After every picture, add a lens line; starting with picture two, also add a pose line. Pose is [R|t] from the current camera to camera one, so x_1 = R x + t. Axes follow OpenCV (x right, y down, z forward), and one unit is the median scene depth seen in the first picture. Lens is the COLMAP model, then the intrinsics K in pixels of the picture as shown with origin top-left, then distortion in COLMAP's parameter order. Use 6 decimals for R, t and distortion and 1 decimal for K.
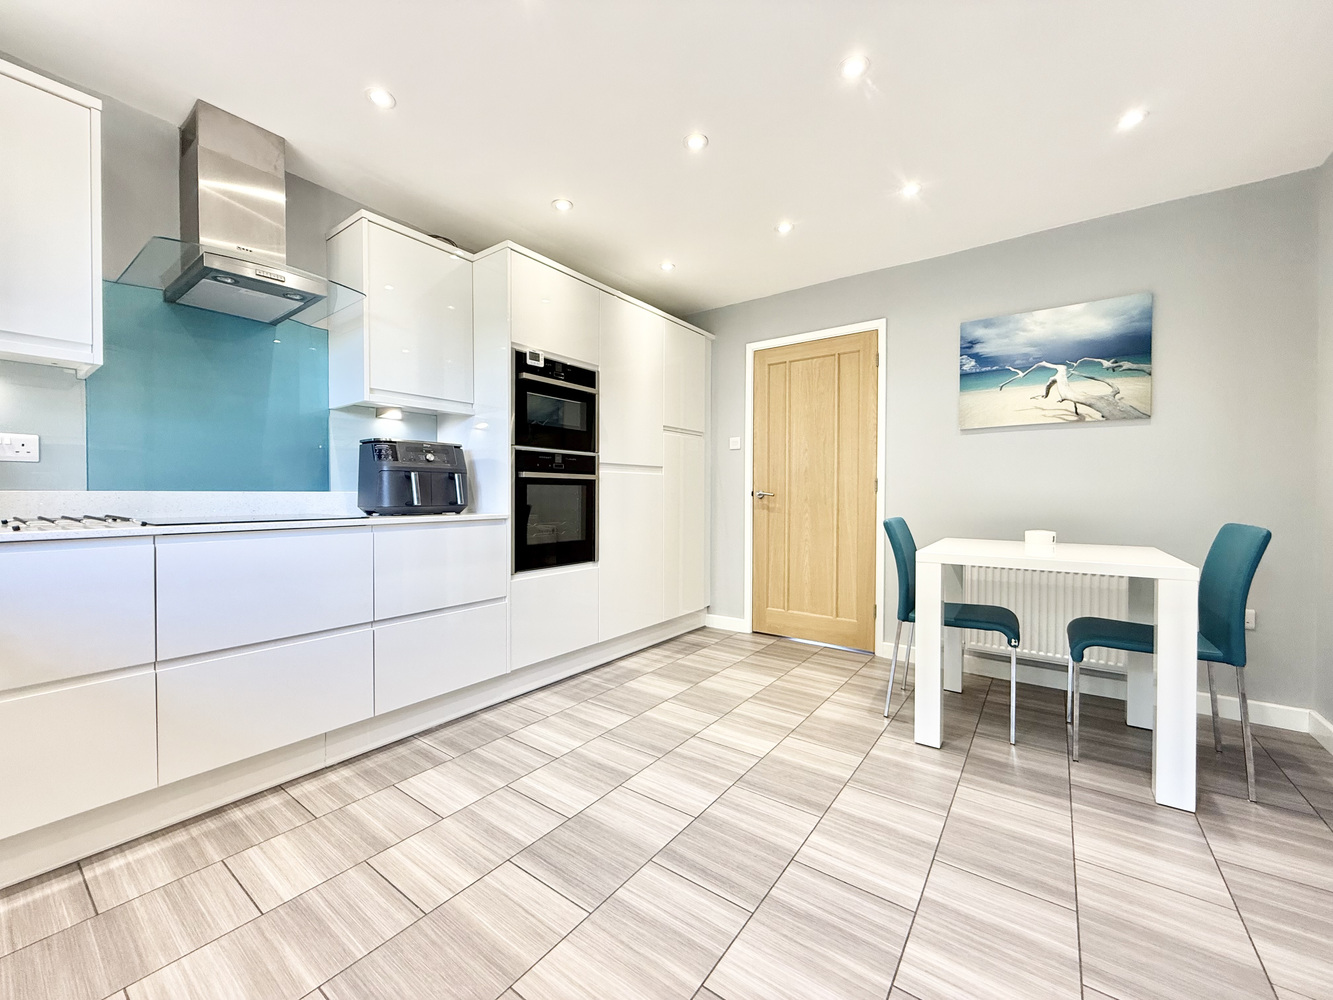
lens RADIAL K [[531.3, 0, 661.8], [0, 531.3, 499.1], [0, 0, 1]] dist [-0.000505, 0.000630]
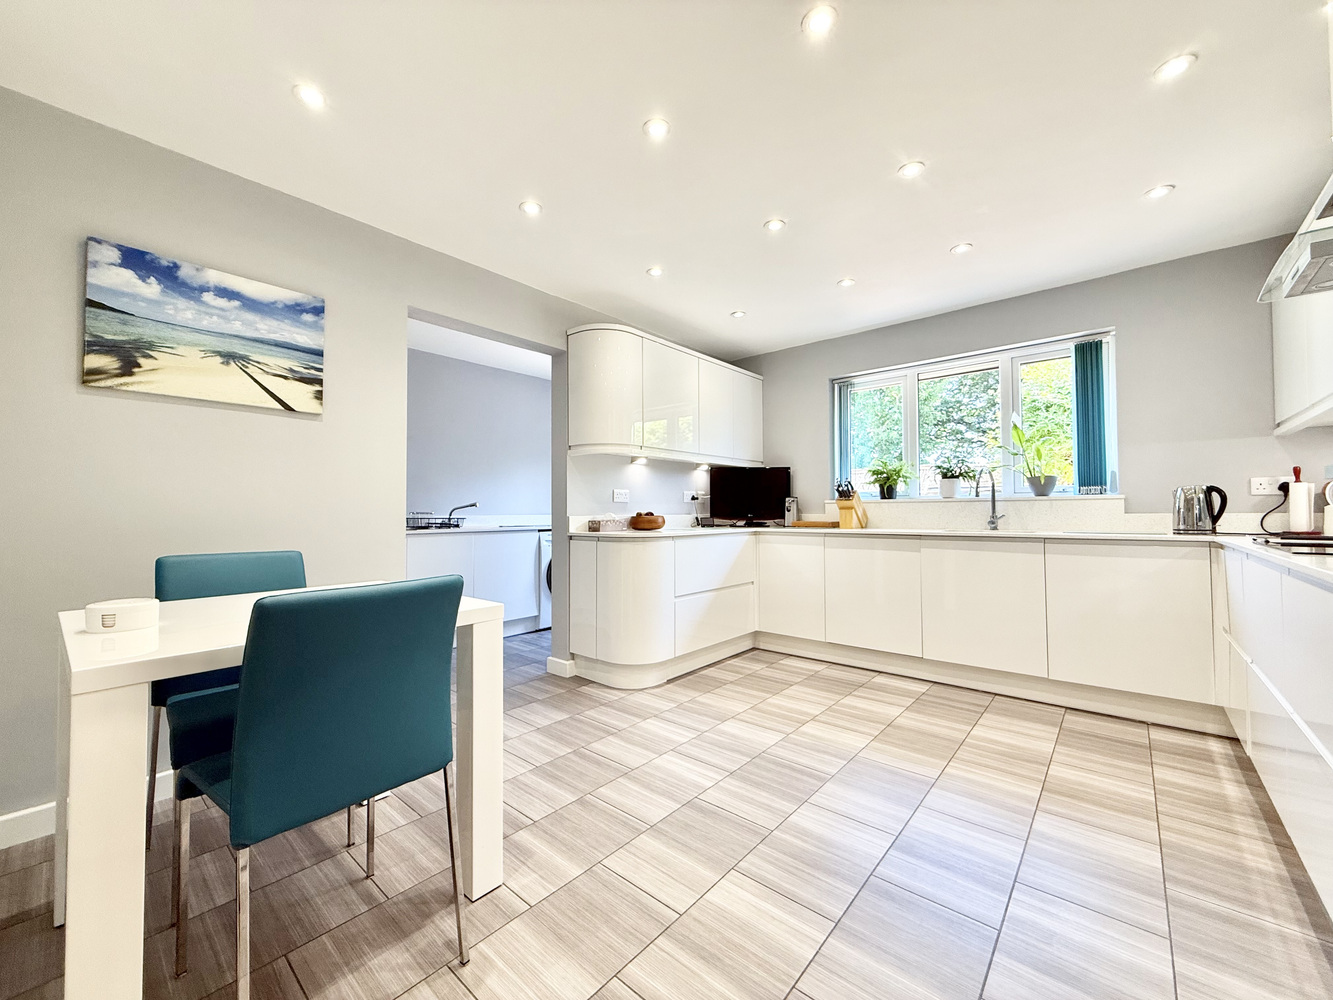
lens RADIAL K [[531.3, 0, 661.8], [0, 531.3, 499.1], [0, 0, 1]] dist [-0.000505, 0.000630]
pose [[-0.996411, 0.005006, 0.084501, 0.226413], [0.003882, 0.999902, -0.013466, -0.030775], [-0.084560, -0.013089, -0.996332, 1.798587]]
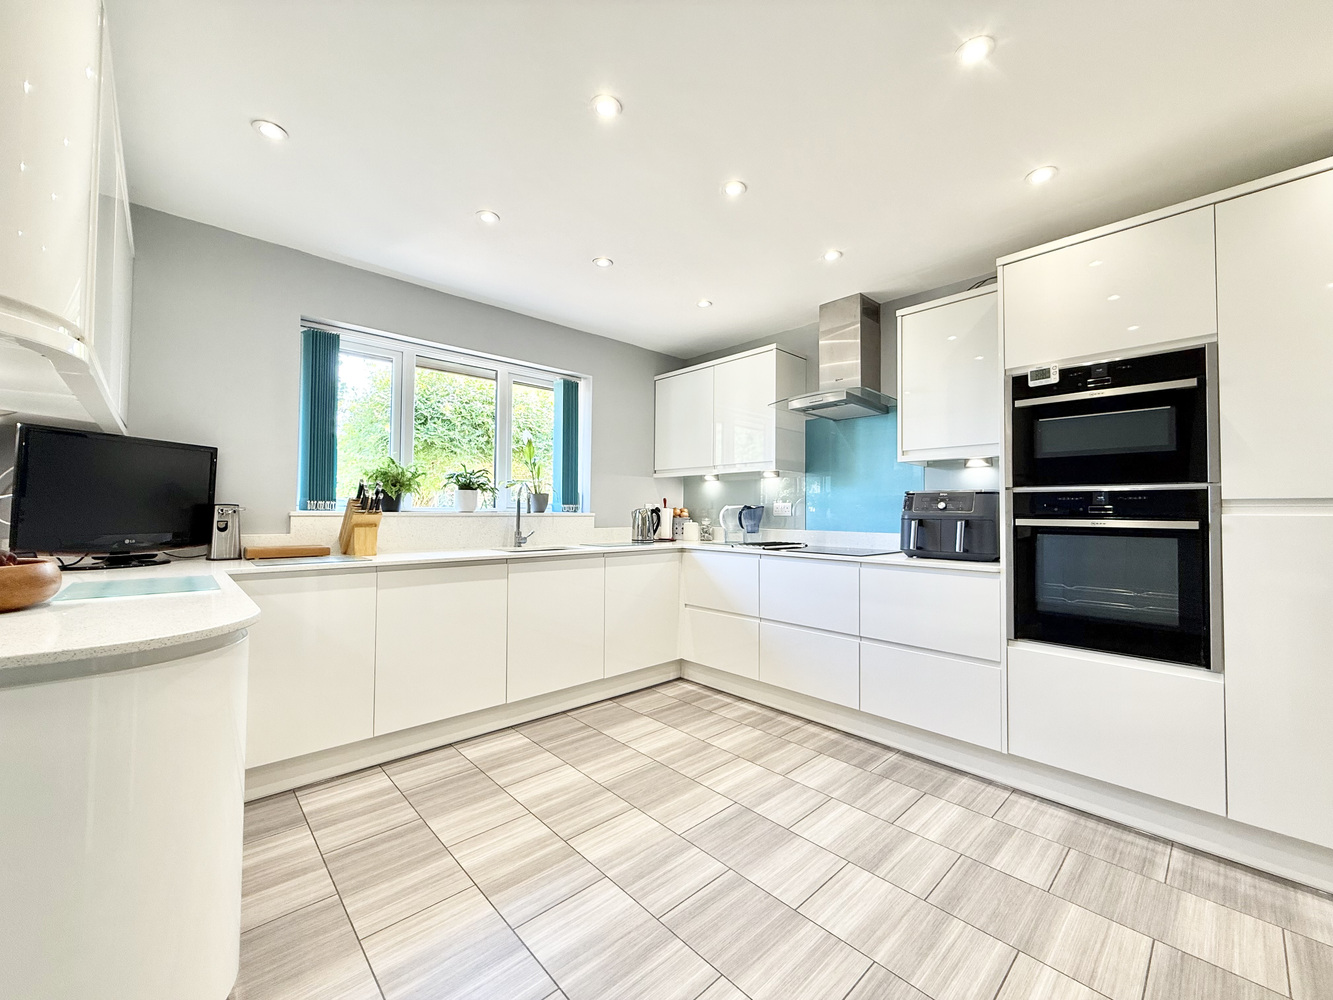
lens RADIAL K [[531.3, 0, 661.8], [0, 531.3, 499.1], [0, 0, 1]] dist [-0.000505, 0.000630]
pose [[-0.190272, -0.027962, -0.981333, 0.846676], [-0.018339, 0.999521, -0.024925, -0.065346], [0.981560, 0.013254, -0.190694, 0.776207]]
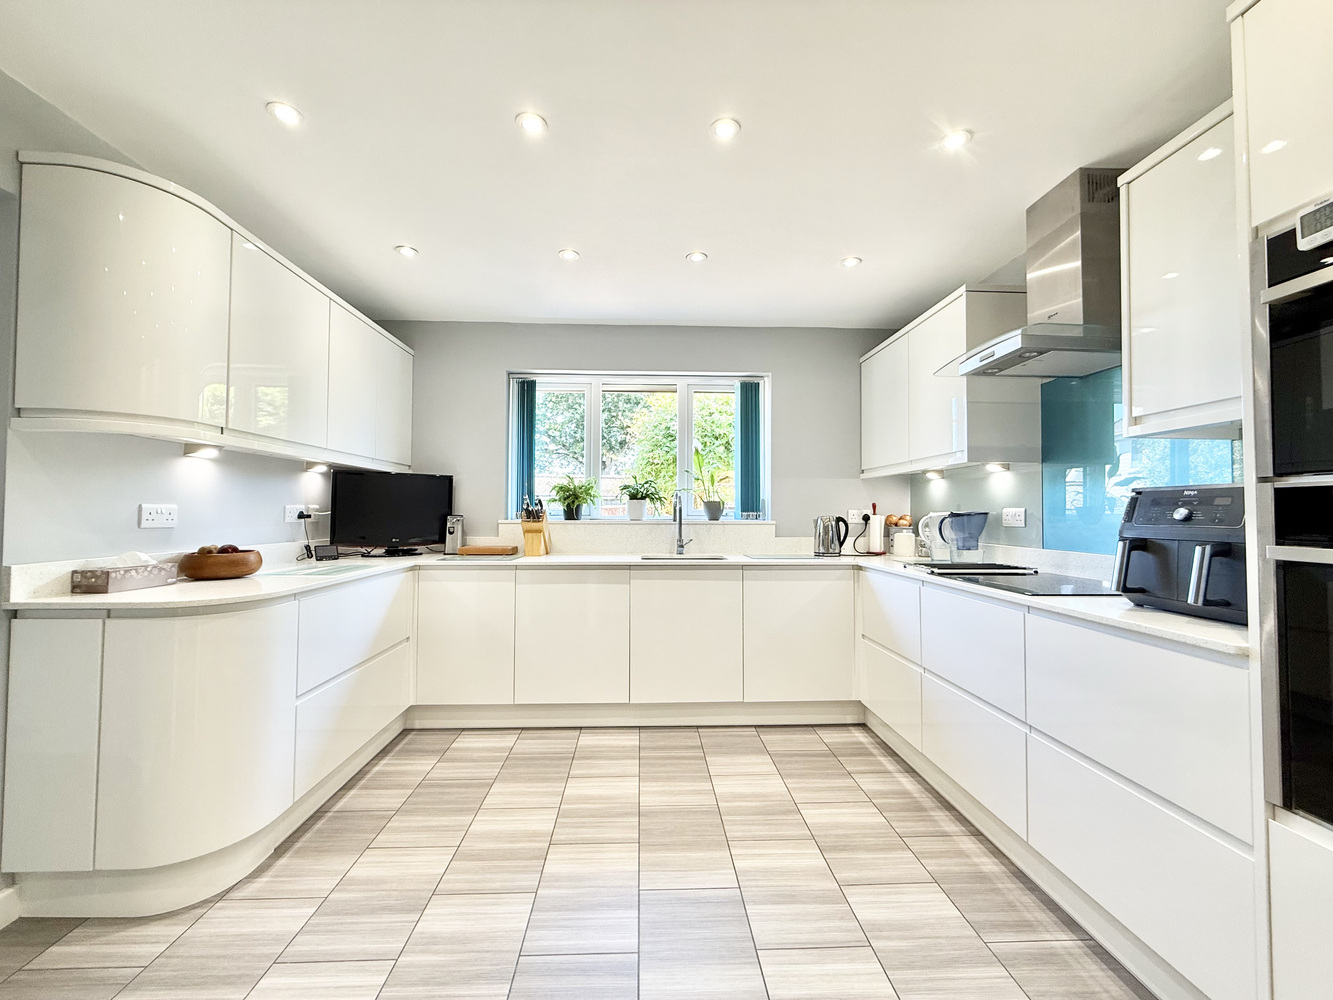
lens RADIAL K [[531.3, 0, 661.8], [0, 531.3, 499.1], [0, 0, 1]] dist [-0.000505, 0.000630]
pose [[-0.781636, -0.021666, -0.623359, 0.412638], [-0.012321, 0.999738, -0.019299, -0.091458], [0.623614, -0.007404, -0.781698, 1.304690]]
